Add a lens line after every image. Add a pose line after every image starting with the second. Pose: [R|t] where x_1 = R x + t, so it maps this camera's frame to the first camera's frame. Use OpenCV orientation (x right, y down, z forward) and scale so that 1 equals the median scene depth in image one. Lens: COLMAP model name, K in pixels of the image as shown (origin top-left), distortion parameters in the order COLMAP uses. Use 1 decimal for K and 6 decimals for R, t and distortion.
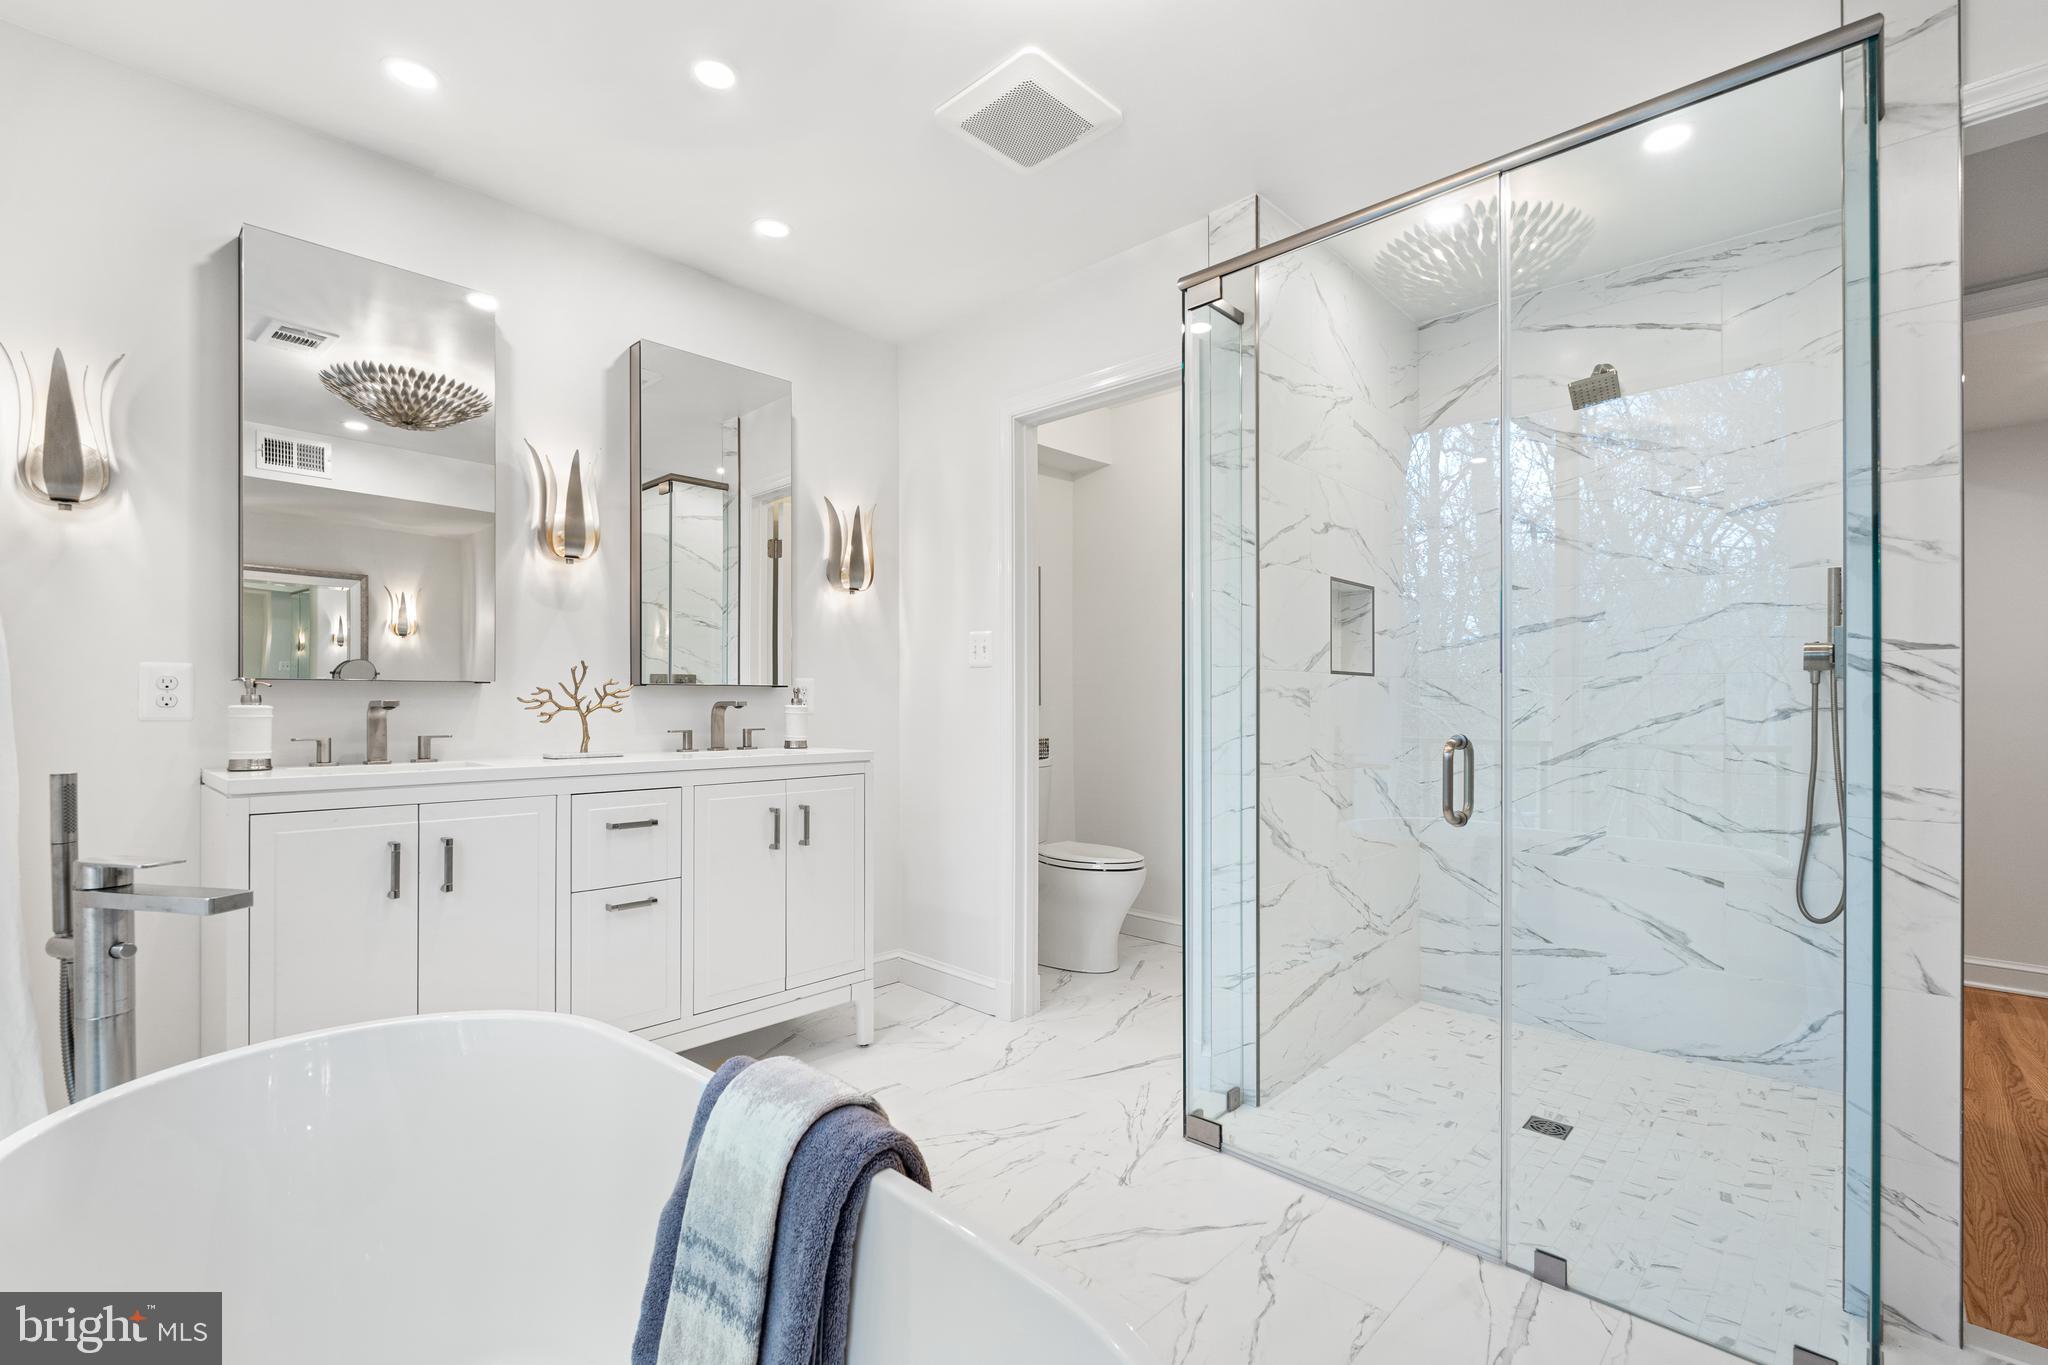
lens RADIAL K [[914.6, 0, 1039.5], [0, 914.6, 695.8], [0, 0, 1]] dist [-0.000076, 0.000900]
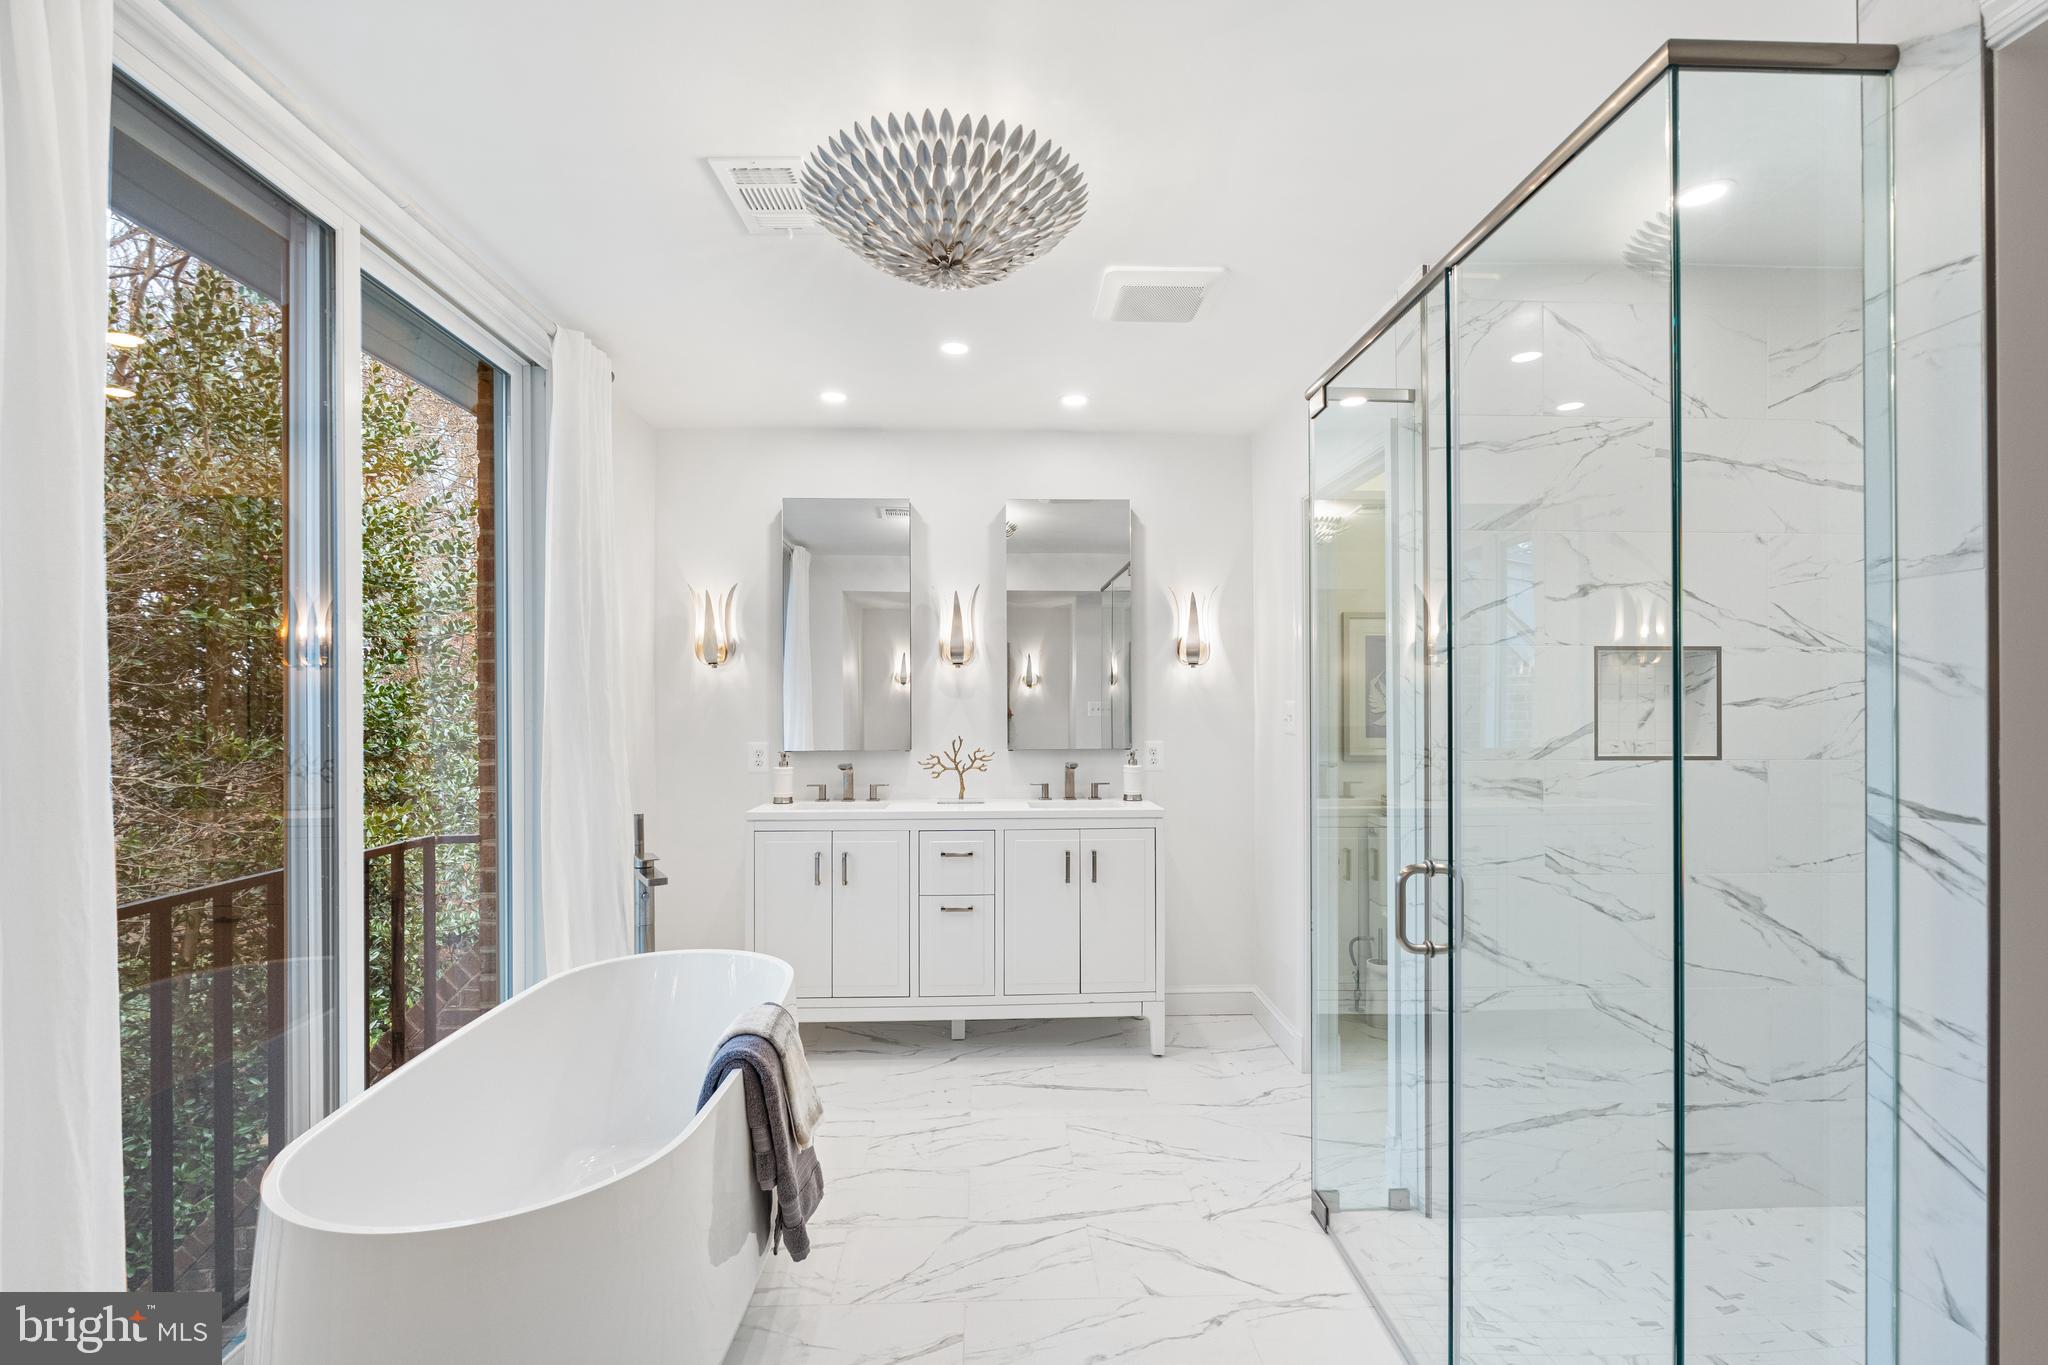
lens RADIAL K [[940.0, 0, 1031.4], [0, 940.0, 702.3], [0, 0, 1]] dist [0.010849, -0.000261]
pose [[0.721077, -0.003412, -0.692847, 0.622214], [0.006094, 0.999980, 0.001418, -0.093824], [0.692828, -0.005245, 0.721084, 0.001232]]
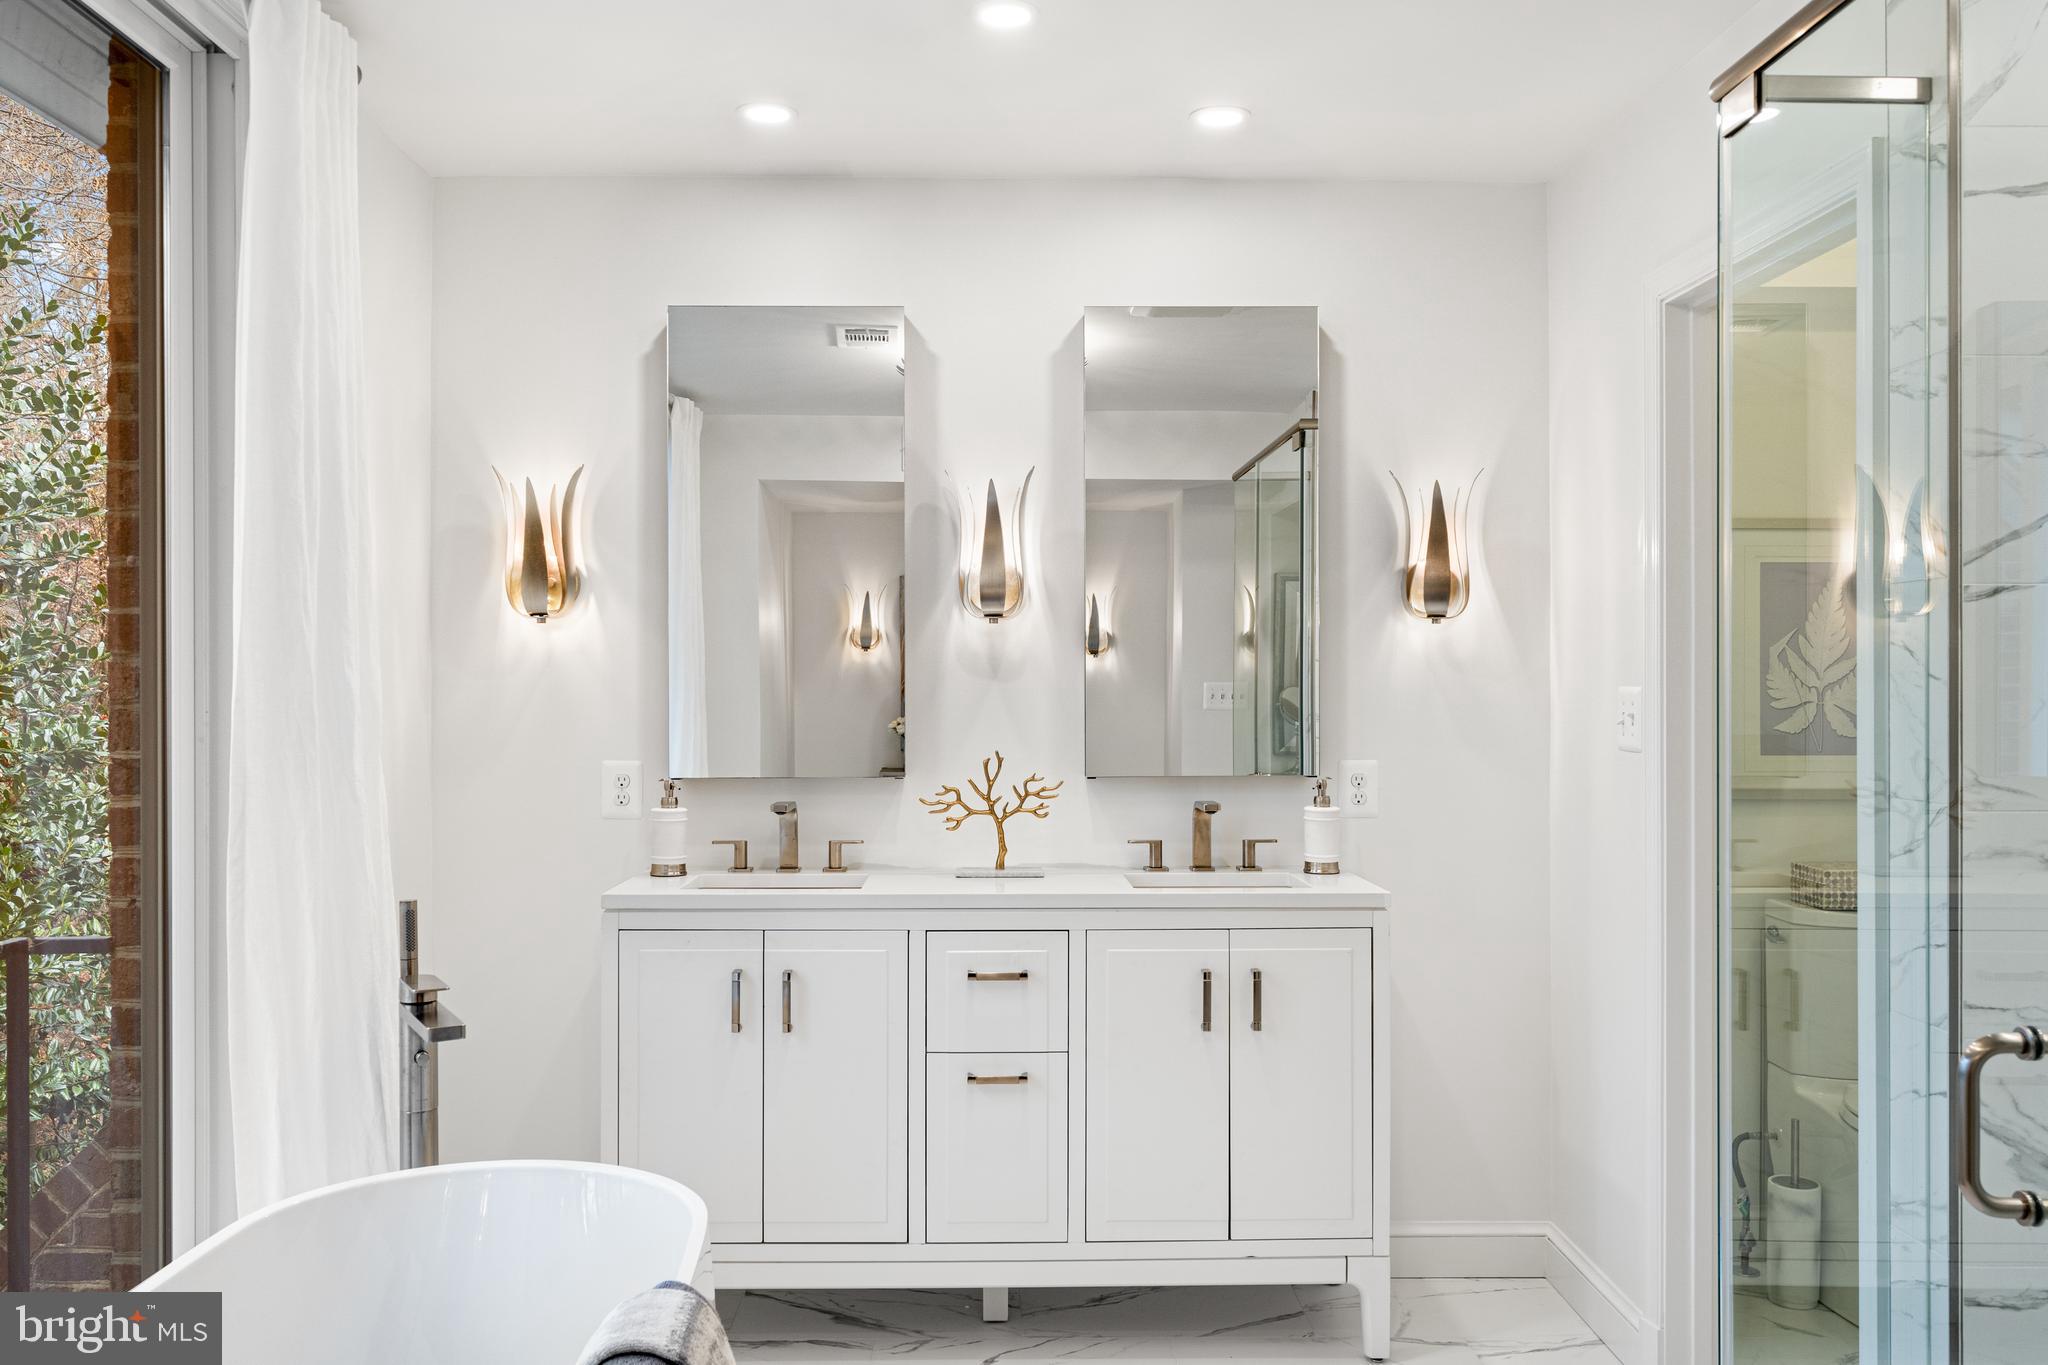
lens RADIAL K [[1666.0, 0, 1024.0], [0, 1666.0, 682.5], [0, 0, 1]] dist [0.010027, 0.007044]
pose [[0.702633, 0.000864, -0.711552, 0.522994], [0.003582, 0.999982, 0.004752, -0.103379], [0.711544, -0.005888, 0.702617, 0.025113]]
